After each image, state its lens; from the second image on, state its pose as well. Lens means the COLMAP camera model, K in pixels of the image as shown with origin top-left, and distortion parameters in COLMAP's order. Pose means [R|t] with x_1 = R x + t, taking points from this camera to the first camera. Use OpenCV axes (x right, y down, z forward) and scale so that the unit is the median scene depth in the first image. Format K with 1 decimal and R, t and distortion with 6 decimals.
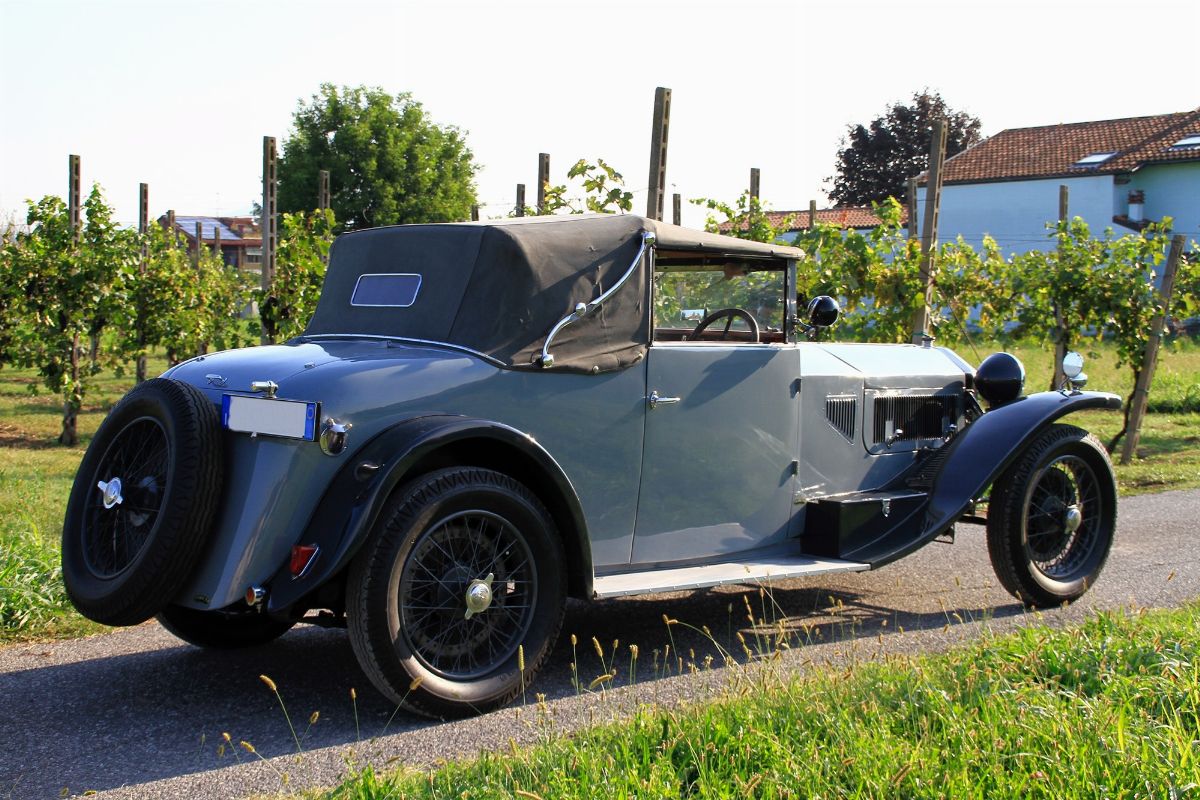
lens RADIAL K [[1623.0, 0, 607.9], [0, 1623.0, 395.6], [0, 0, 1]] dist [0.068580, 0.000000]
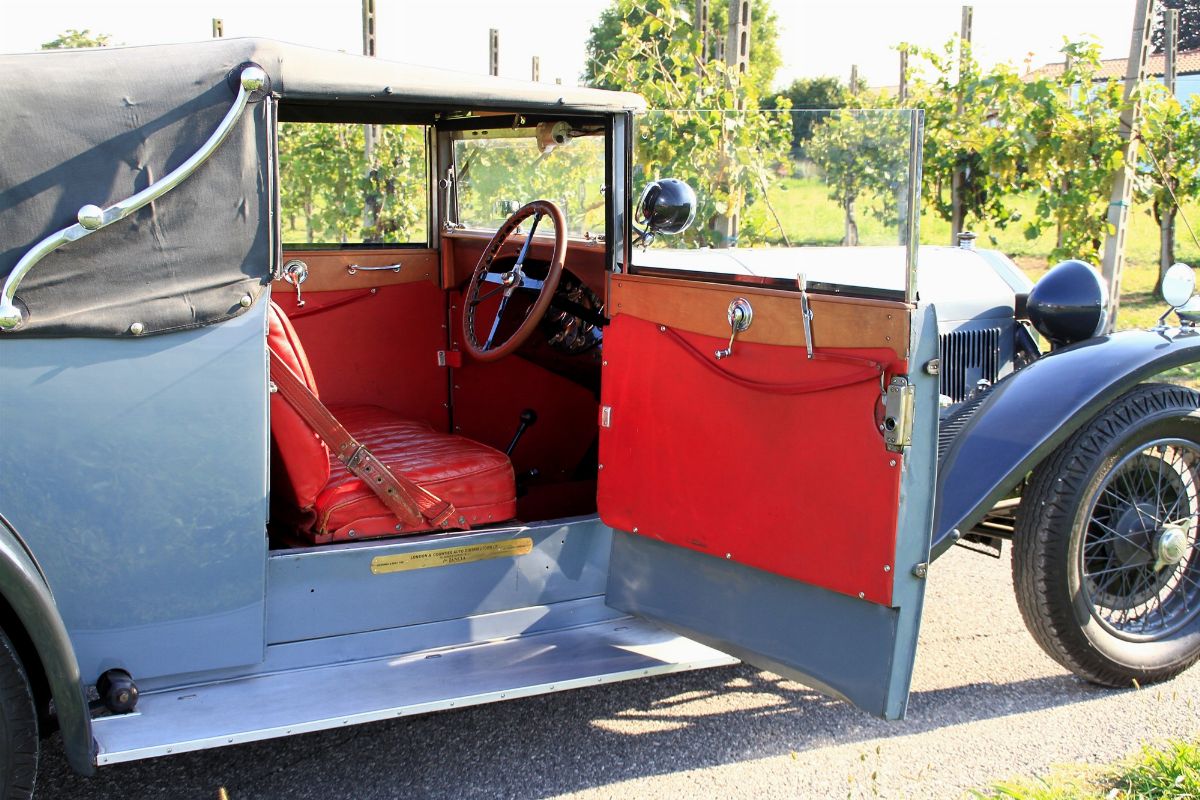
lens RADIAL K [[1553.8, 0, 597.4], [0, 1553.8, 398.8], [0, 0, 1]] dist [0.075343, 0.000000]
pose [[0.980922, 0.012569, -0.193994, 0.193912], [0.005443, 0.995741, 0.092038, -0.031825], [0.194324, -0.091338, 0.976676, 0.414515]]
